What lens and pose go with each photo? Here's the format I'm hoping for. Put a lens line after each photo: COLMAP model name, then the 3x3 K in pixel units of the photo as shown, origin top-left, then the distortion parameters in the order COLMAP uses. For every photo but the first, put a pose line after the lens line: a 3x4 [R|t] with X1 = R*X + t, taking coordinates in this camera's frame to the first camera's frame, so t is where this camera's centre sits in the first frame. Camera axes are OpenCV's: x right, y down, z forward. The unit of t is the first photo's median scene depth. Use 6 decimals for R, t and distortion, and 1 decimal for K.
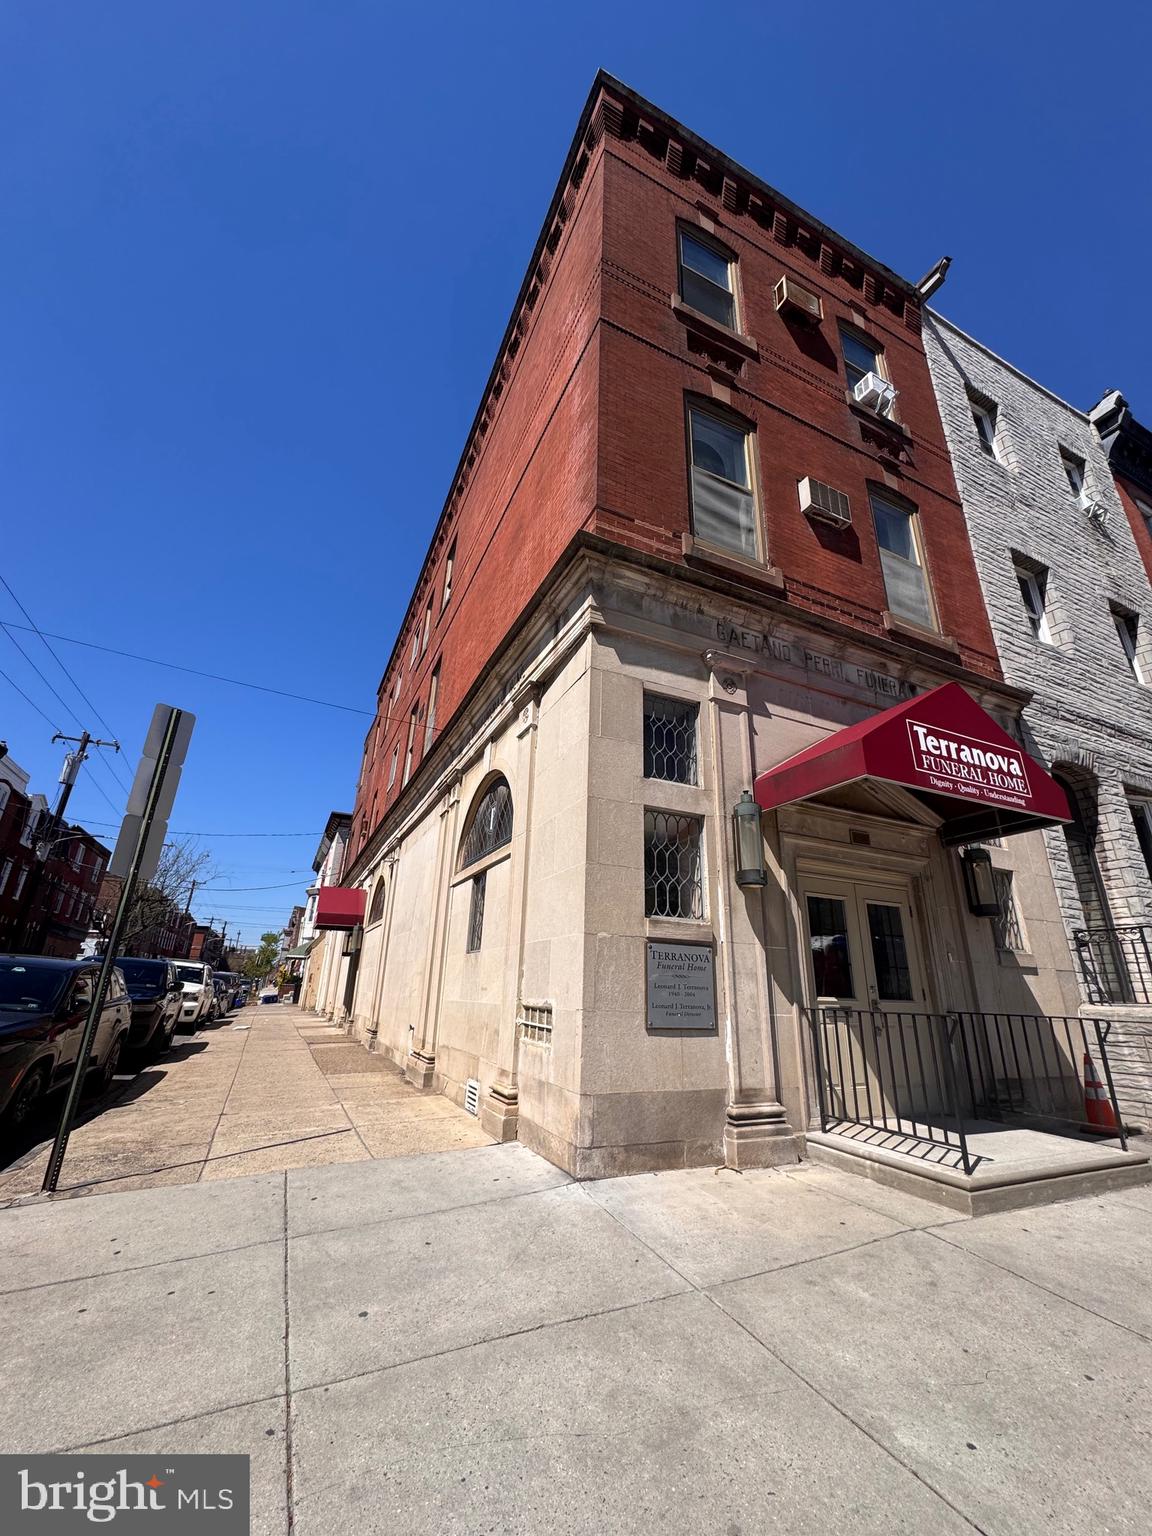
lens RADIAL K [[613.8, 0, 578.8], [0, 613.8, 765.4], [0, 0, 1]] dist [-0.001177, 0.000414]
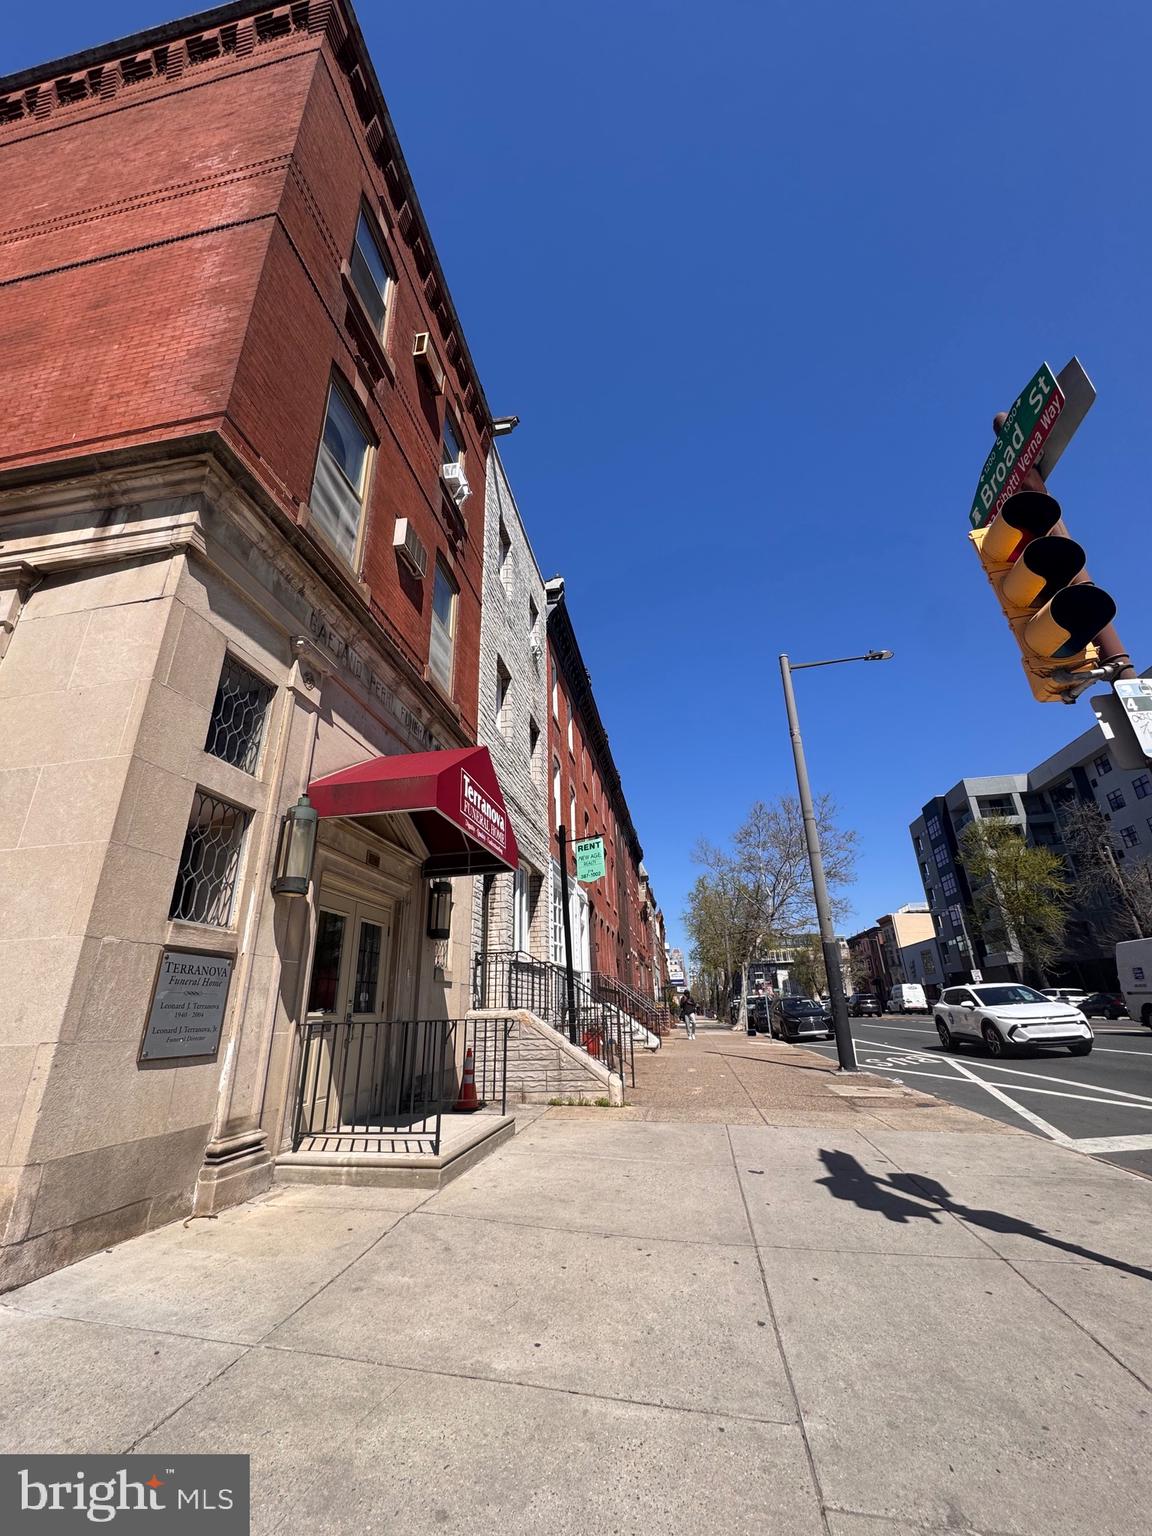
lens RADIAL K [[613.8, 0, 578.8], [0, 613.8, 765.4], [0, 0, 1]] dist [-0.001177, 0.000414]
pose [[0.574142, 0.264260, 0.774937, -0.242936], [-0.239936, 0.959233, -0.149340, 0.041255], [-0.782810, -0.100193, 0.614142, 0.098567]]
